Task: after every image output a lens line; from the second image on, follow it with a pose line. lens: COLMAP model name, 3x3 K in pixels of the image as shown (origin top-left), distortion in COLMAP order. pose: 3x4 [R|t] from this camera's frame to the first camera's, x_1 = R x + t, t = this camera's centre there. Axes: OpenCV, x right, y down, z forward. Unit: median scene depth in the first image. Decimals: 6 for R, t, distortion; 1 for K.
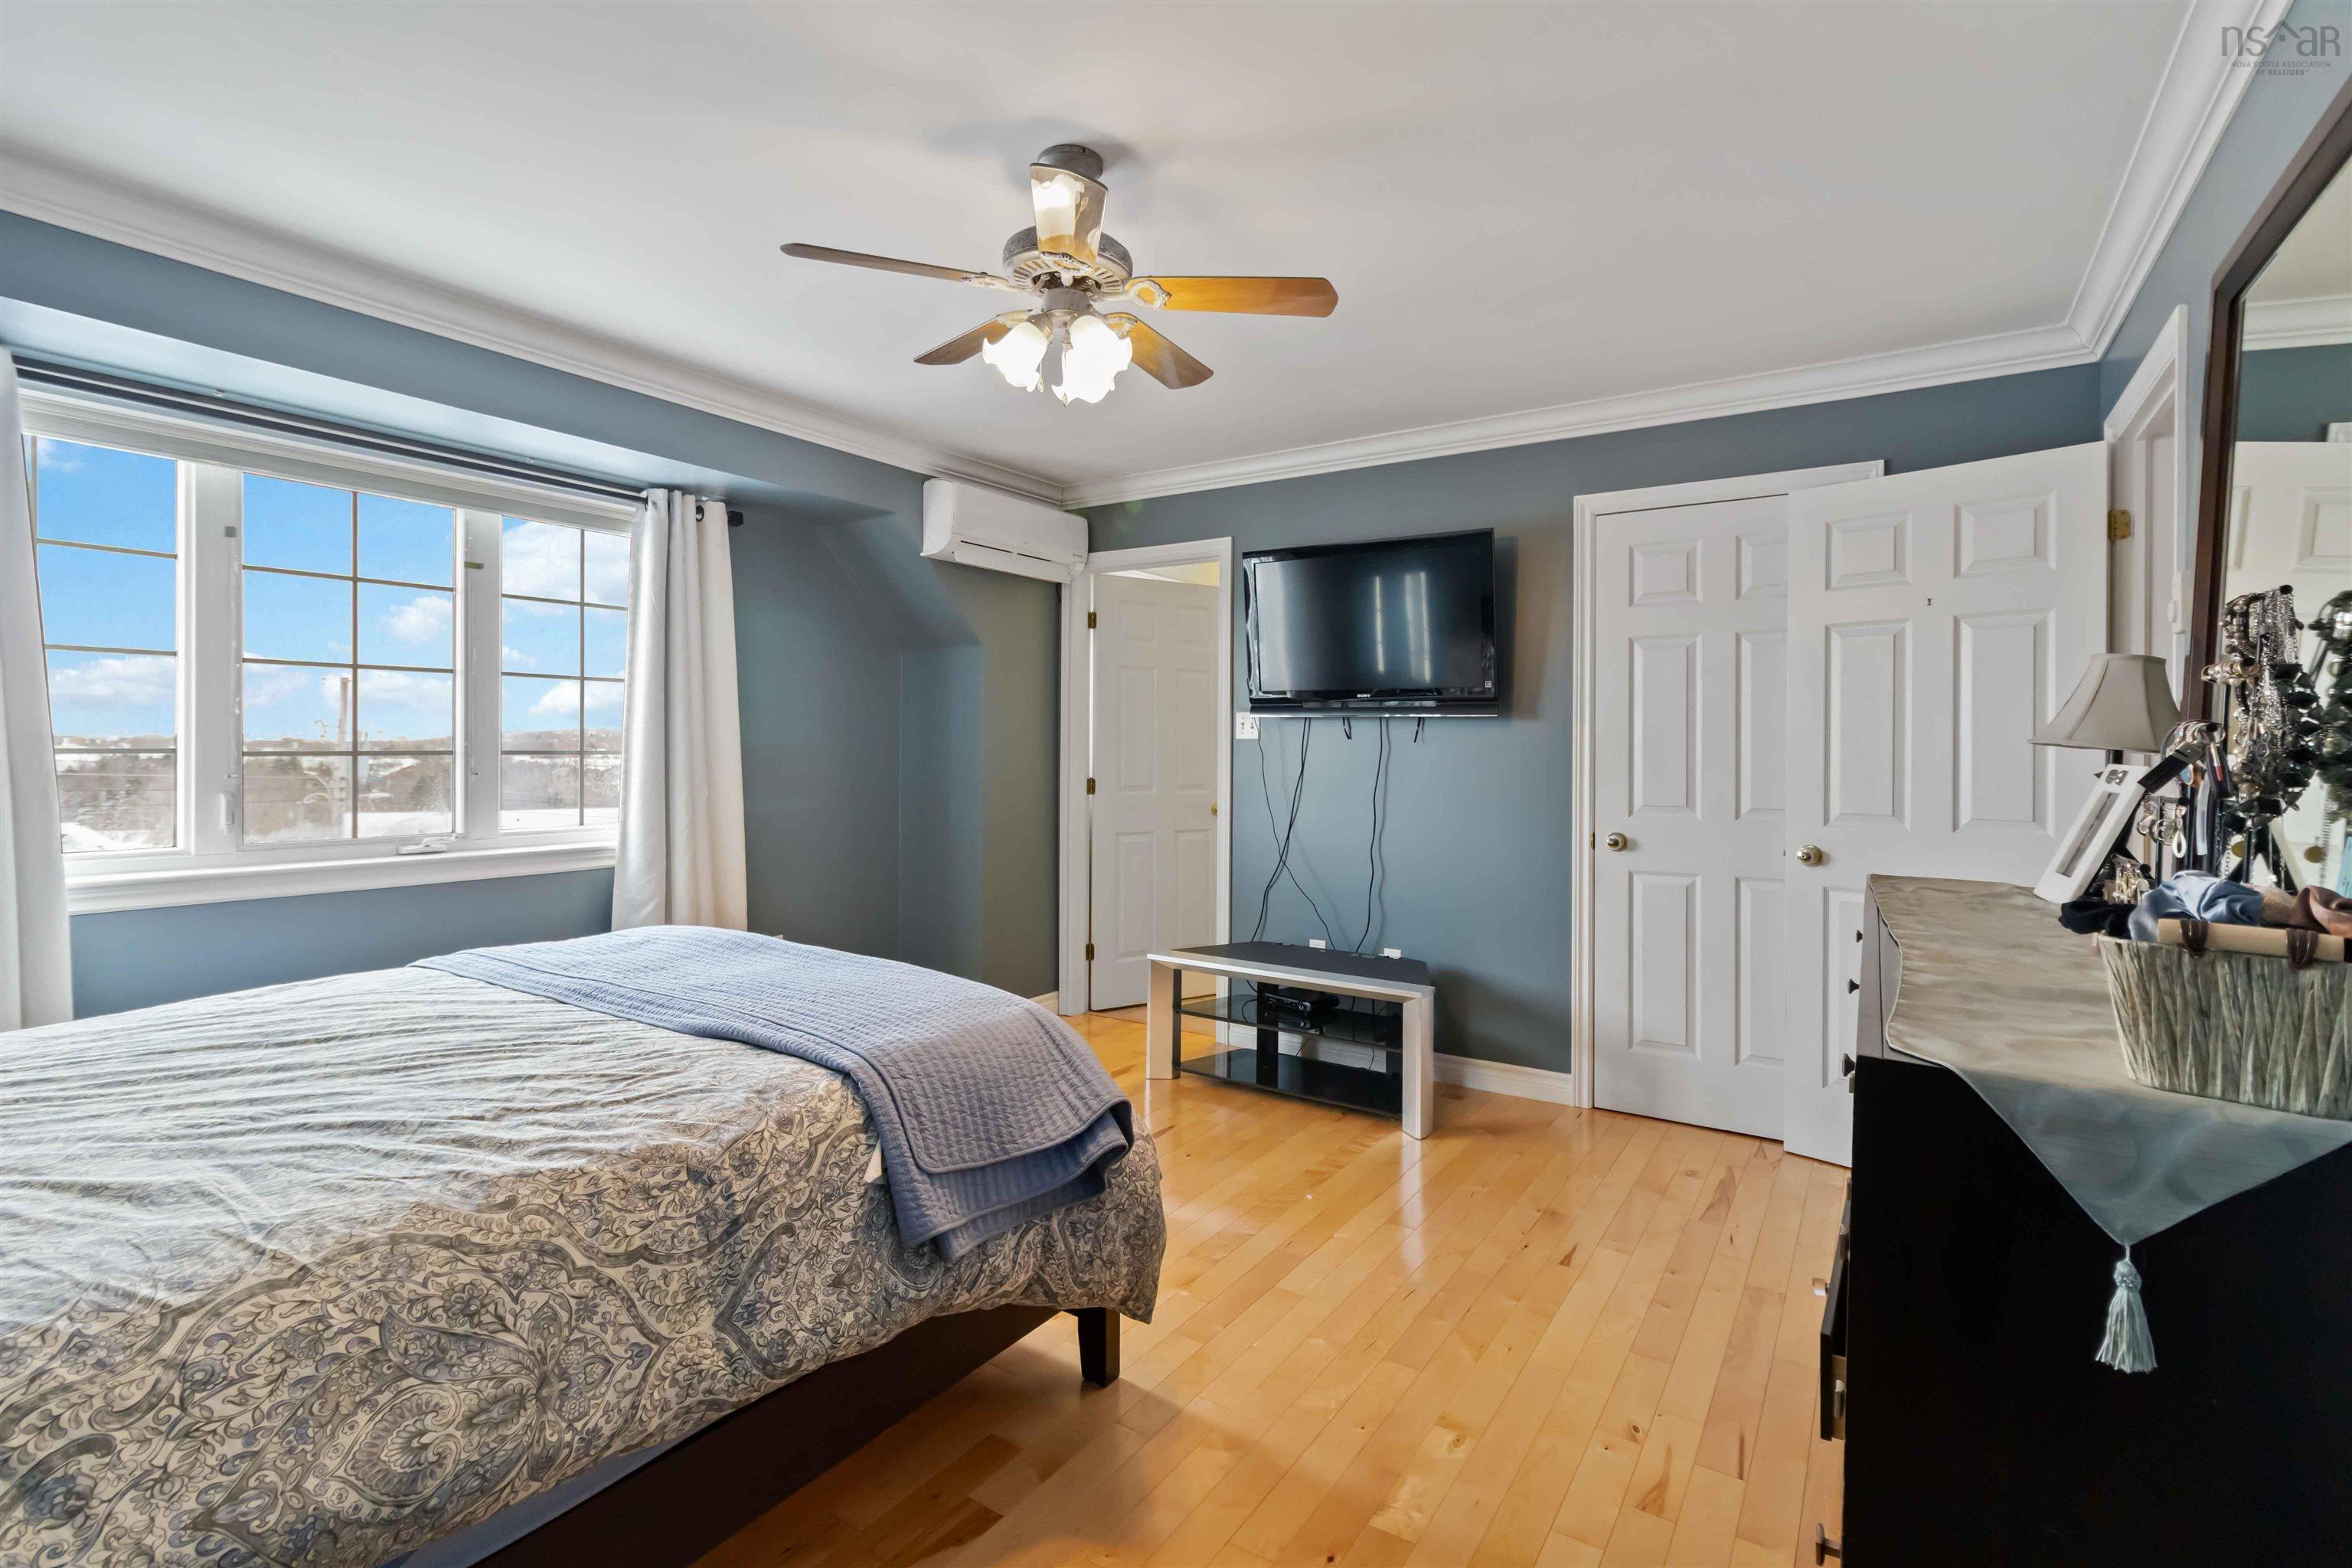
lens RADIAL K [[1082.3, 0, 1185.5], [0, 1082.3, 750.1], [0, 0, 1]] dist [0.001433, 0.000110]
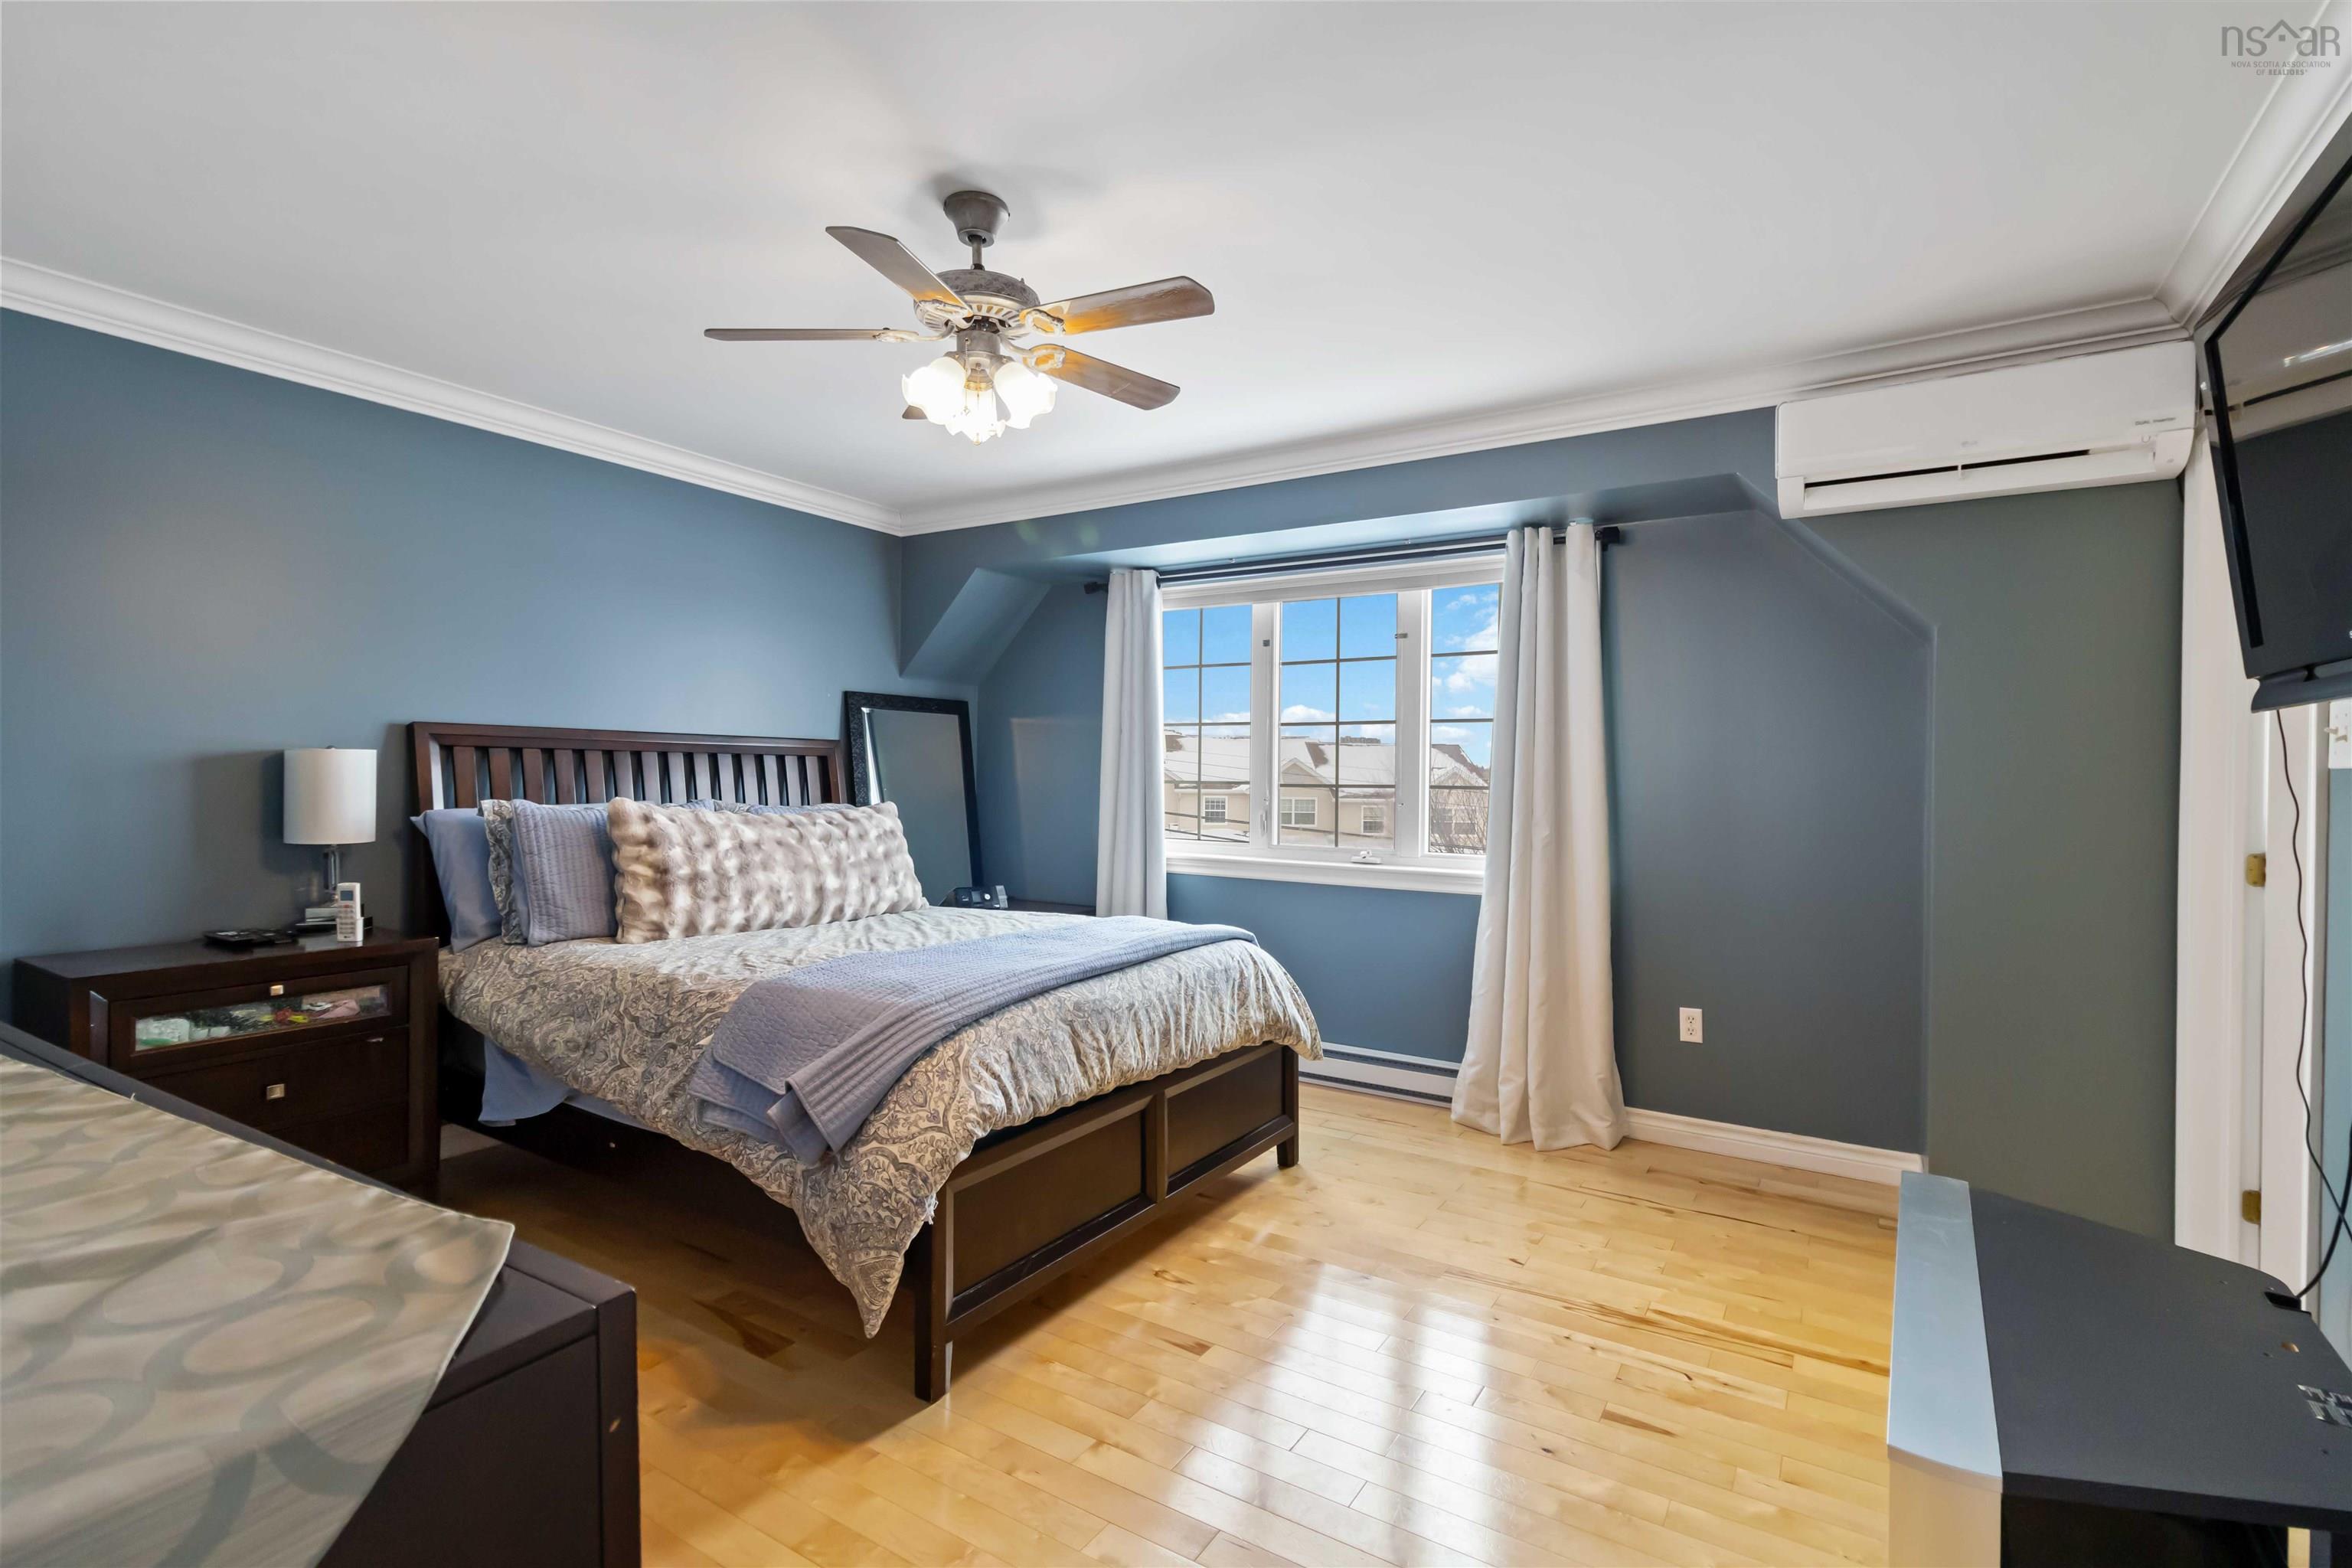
lens RADIAL K [[1083.9, 0, 1174.1], [0, 1083.9, 779.2], [0, 0, 1]] dist [-0.002143, -0.000316]
pose [[0.013499, -0.006050, -0.999891, 0.749841], [-0.014693, 0.999873, -0.006248, 0.005226], [0.999801, 0.014775, 0.013408, 0.956702]]
